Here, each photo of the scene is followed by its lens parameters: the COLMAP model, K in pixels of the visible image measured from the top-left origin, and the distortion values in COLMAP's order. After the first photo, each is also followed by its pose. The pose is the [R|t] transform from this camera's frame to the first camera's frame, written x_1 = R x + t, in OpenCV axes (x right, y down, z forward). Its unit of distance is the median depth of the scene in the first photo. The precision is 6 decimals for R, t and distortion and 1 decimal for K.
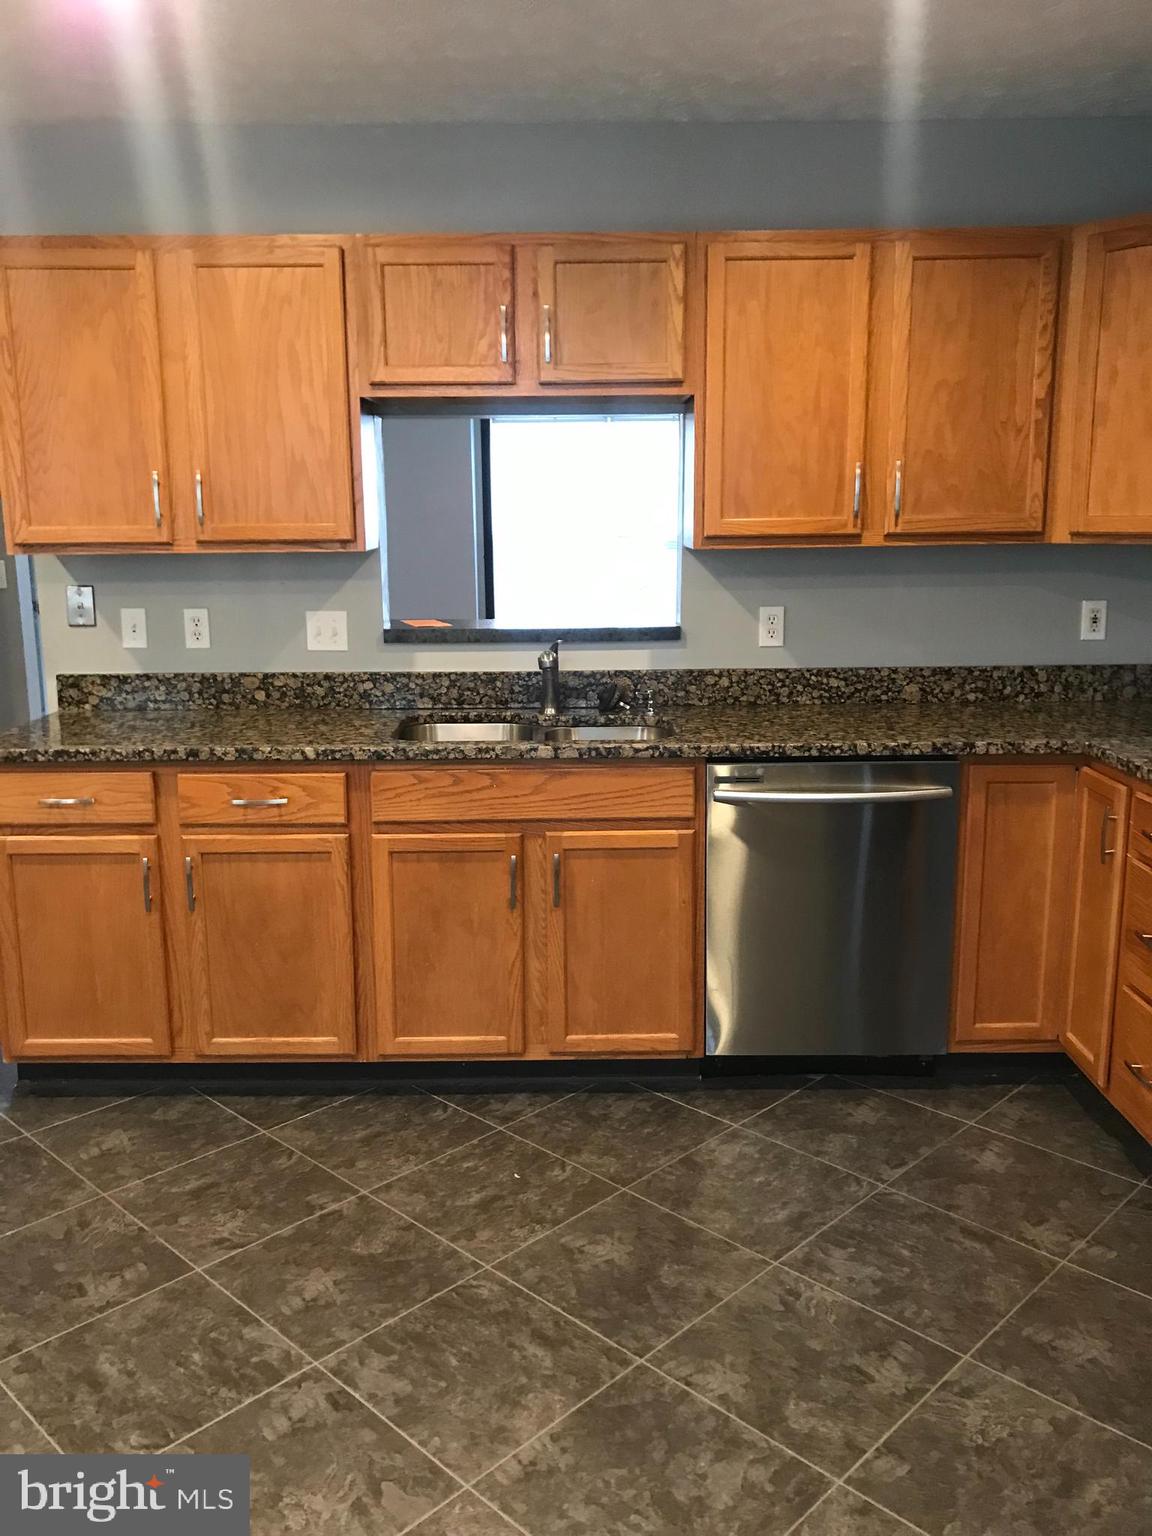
lens RADIAL K [[1258.4, 0, 566.8], [0, 1258.4, 762.7], [0, 0, 1]] dist [0.007388, 0.009449]
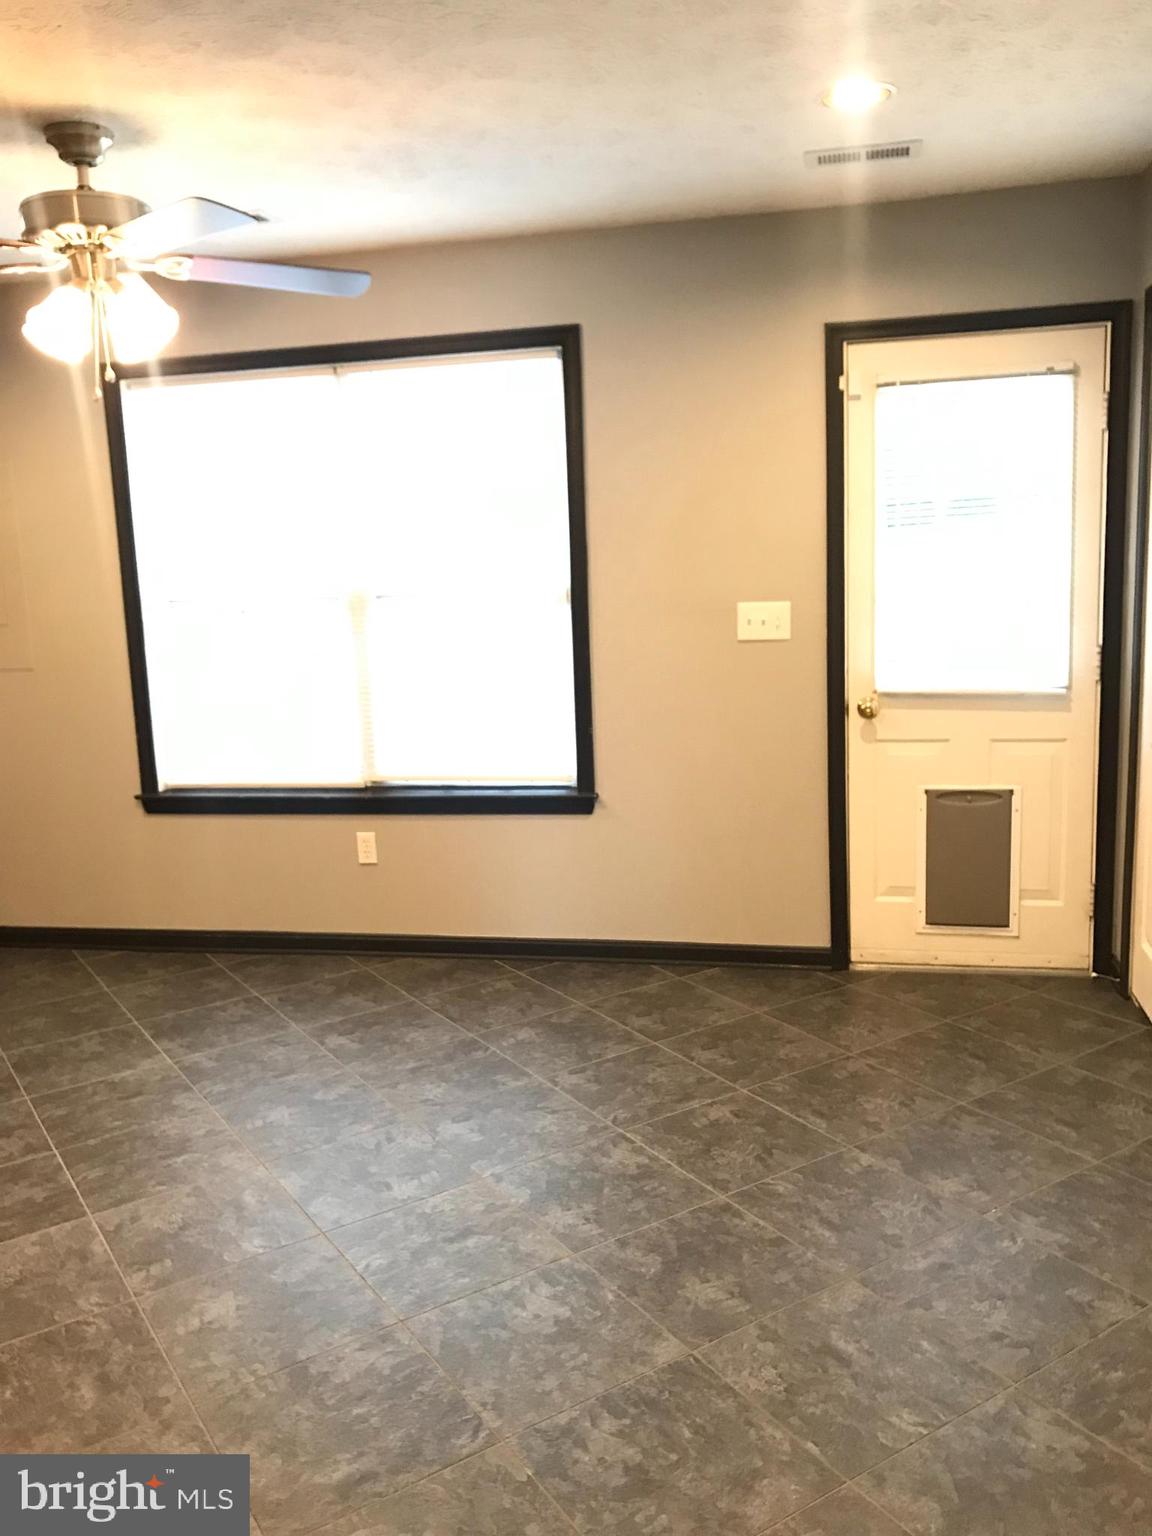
lens RADIAL K [[1268.9, 0, 585.5], [0, 1268.9, 760.8], [0, 0, 1]] dist [0.003144, 0.010772]
pose [[-0.976002, 0.008076, 0.217610, -0.714299], [0.086828, 0.930869, 0.354885, -0.245901], [-0.199701, 0.365263, -0.909232, 1.205218]]
